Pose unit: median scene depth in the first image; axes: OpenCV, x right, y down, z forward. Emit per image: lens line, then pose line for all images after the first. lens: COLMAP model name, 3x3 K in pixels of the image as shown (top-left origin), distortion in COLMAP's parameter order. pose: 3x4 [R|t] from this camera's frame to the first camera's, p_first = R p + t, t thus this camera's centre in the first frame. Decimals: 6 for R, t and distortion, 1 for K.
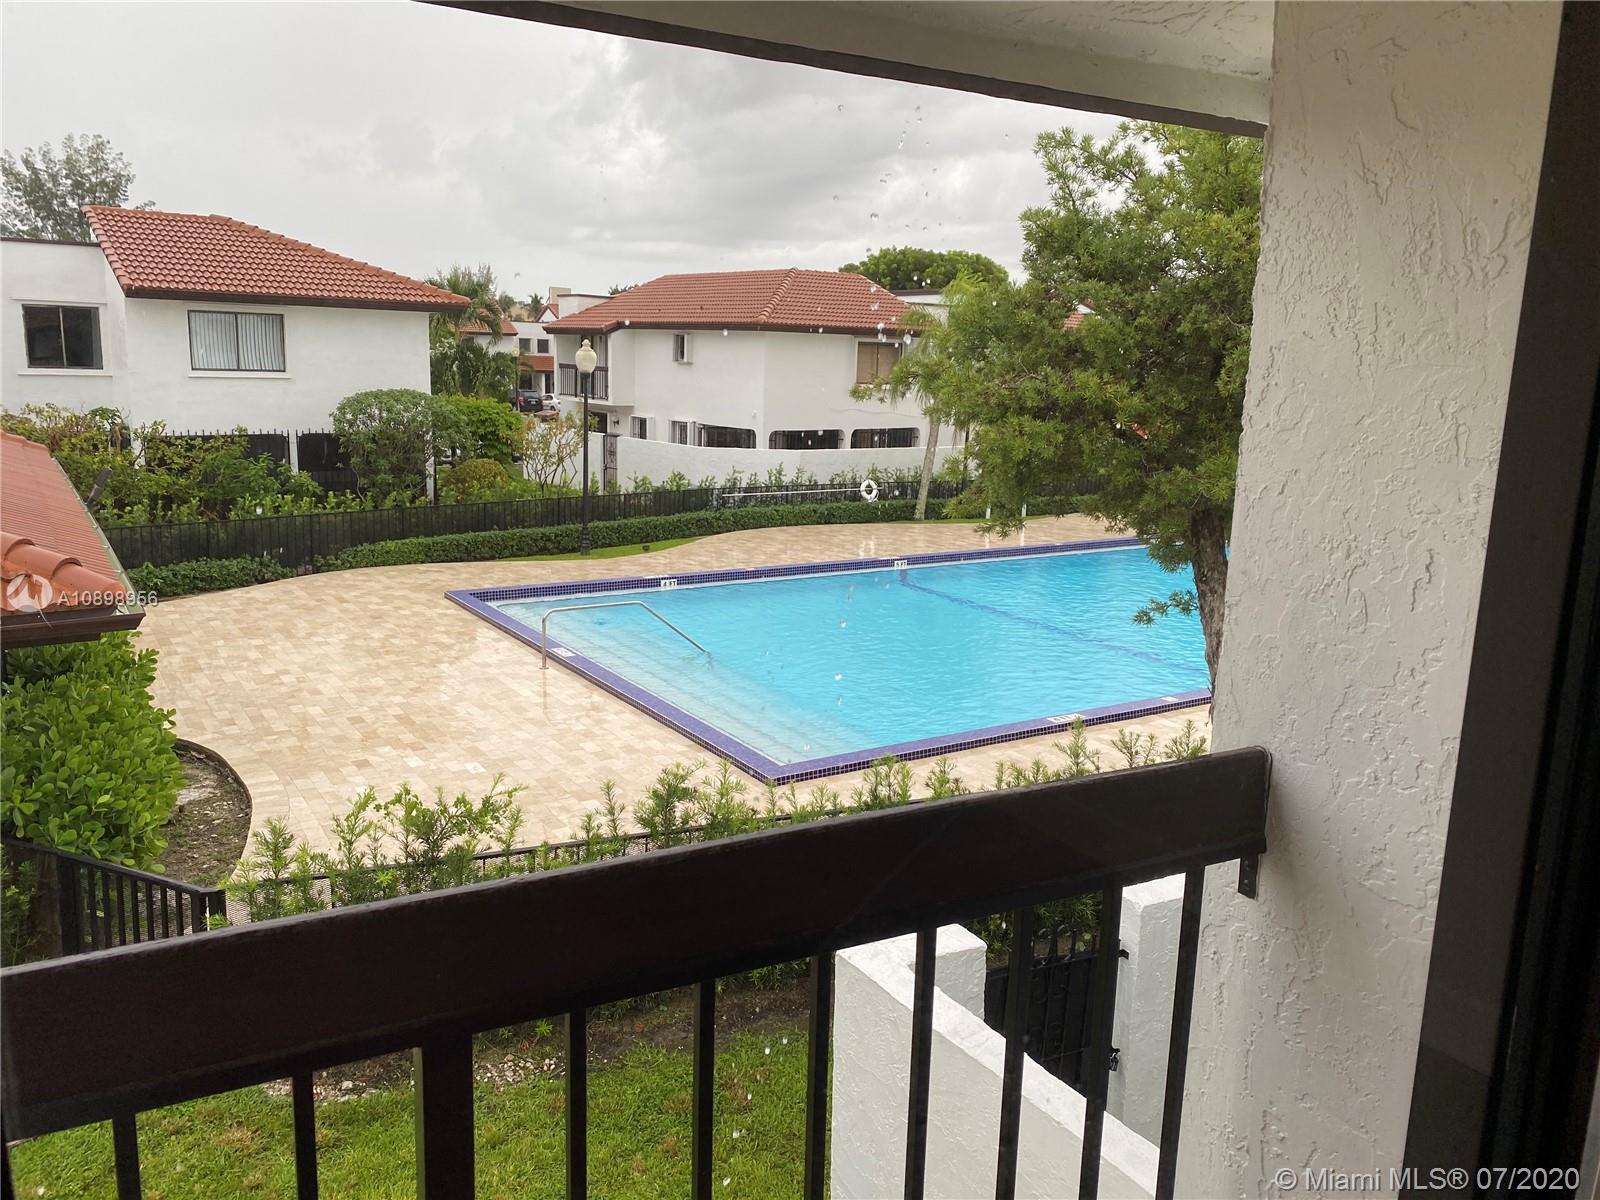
lens RADIAL K [[1212.7, 0, 818.7], [0, 1212.7, 595.6], [0, 0, 1]] dist [0.077679, -0.002255]
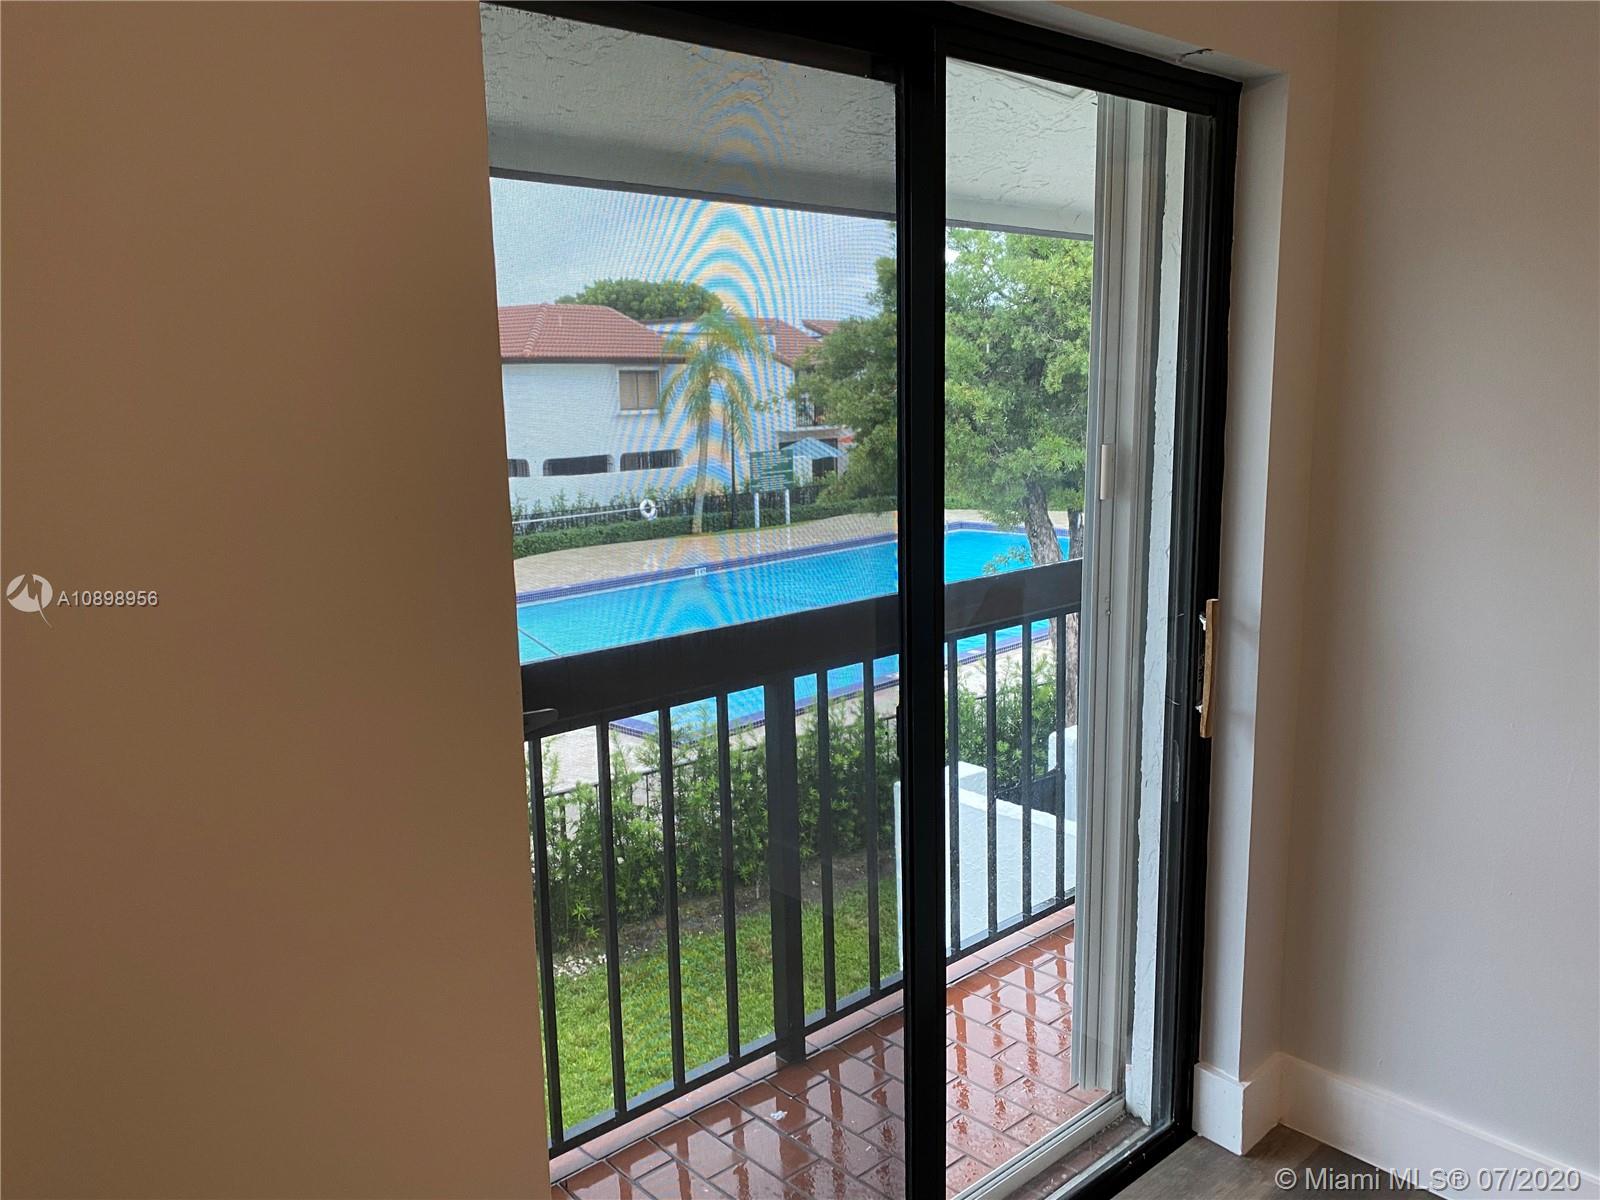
lens RADIAL K [[1235.7, 0, 798.5], [0, 1235.7, 591.5], [0, 0, 1]] dist [0.101912, -0.140449]
pose [[0.970472, -0.089184, 0.224122, -0.082528], [0.095260, 0.995317, -0.016423, 0.015792], [-0.221608, 0.037288, 0.974423, -0.083340]]
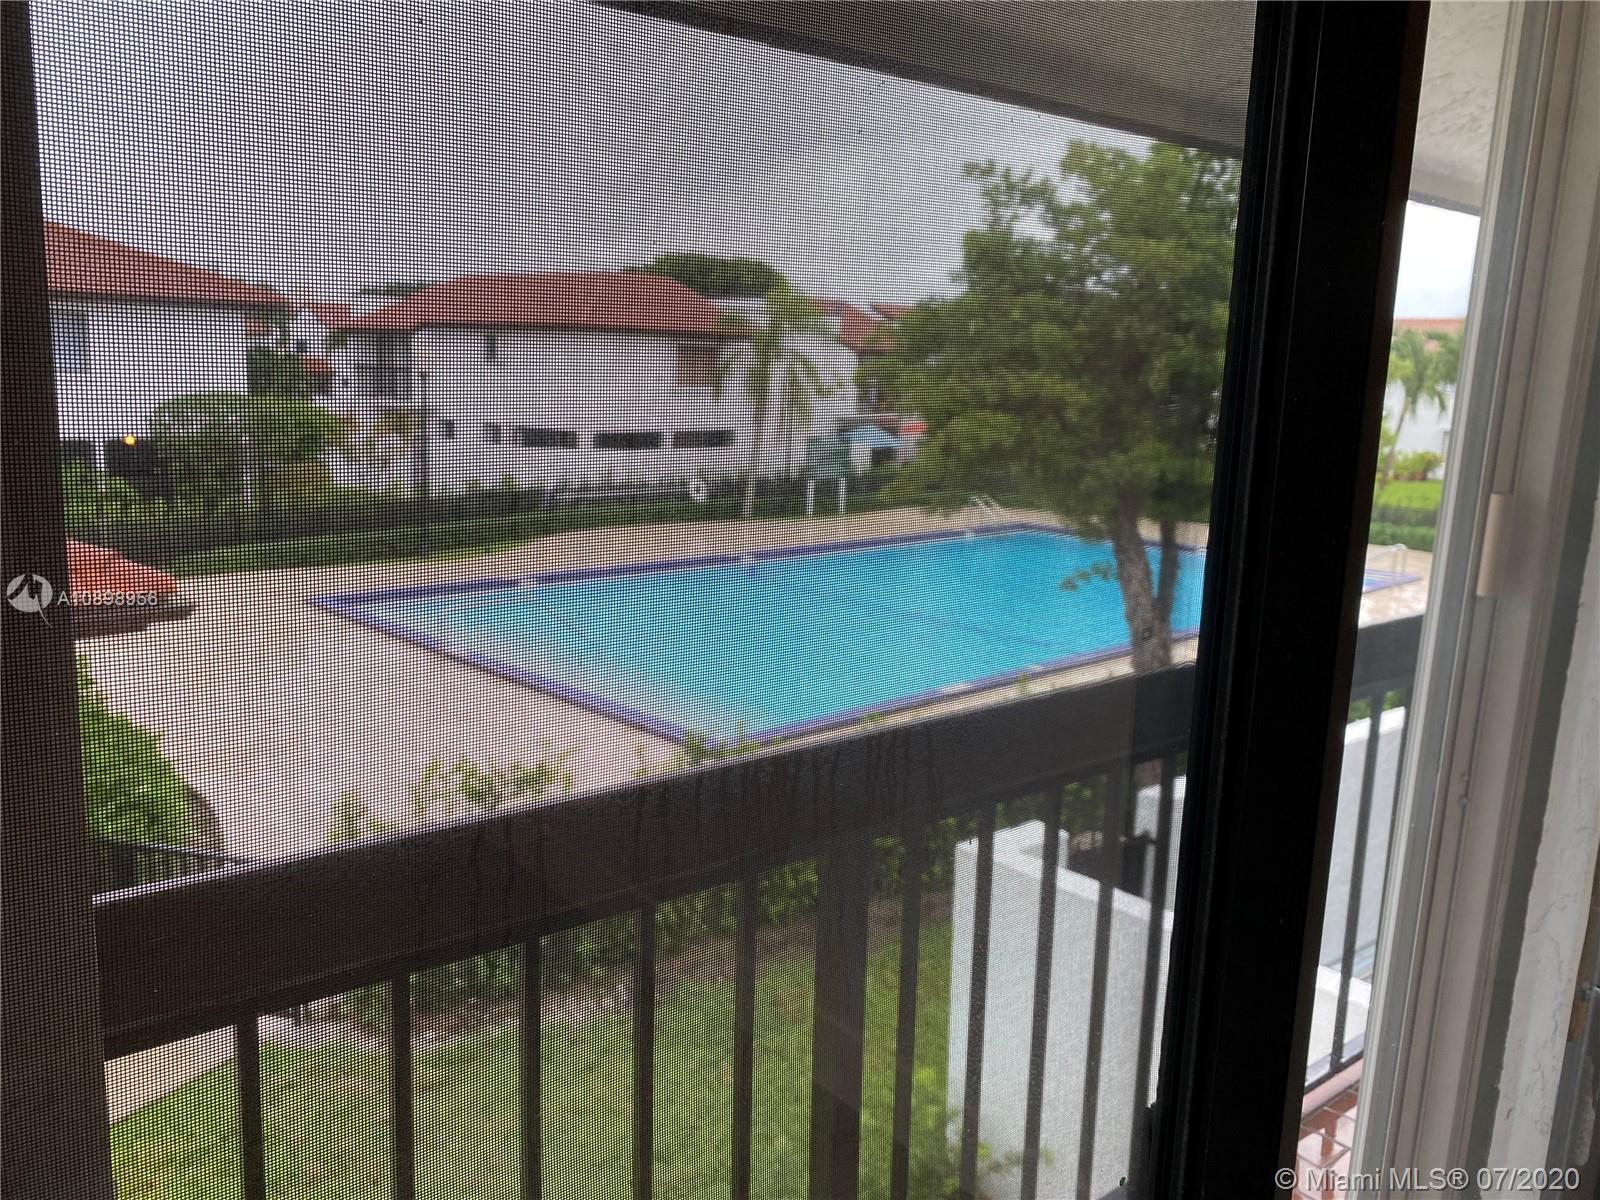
lens RADIAL K [[1235.7, 0, 798.5], [0, 1235.7, 591.5], [0, 0, 1]] dist [0.101912, -0.140449]
pose [[0.981977, -0.031068, 0.186428, -0.074295], [0.032762, 0.999445, -0.006012, 0.008030], [-0.186138, 0.012011, 0.982450, -0.038137]]
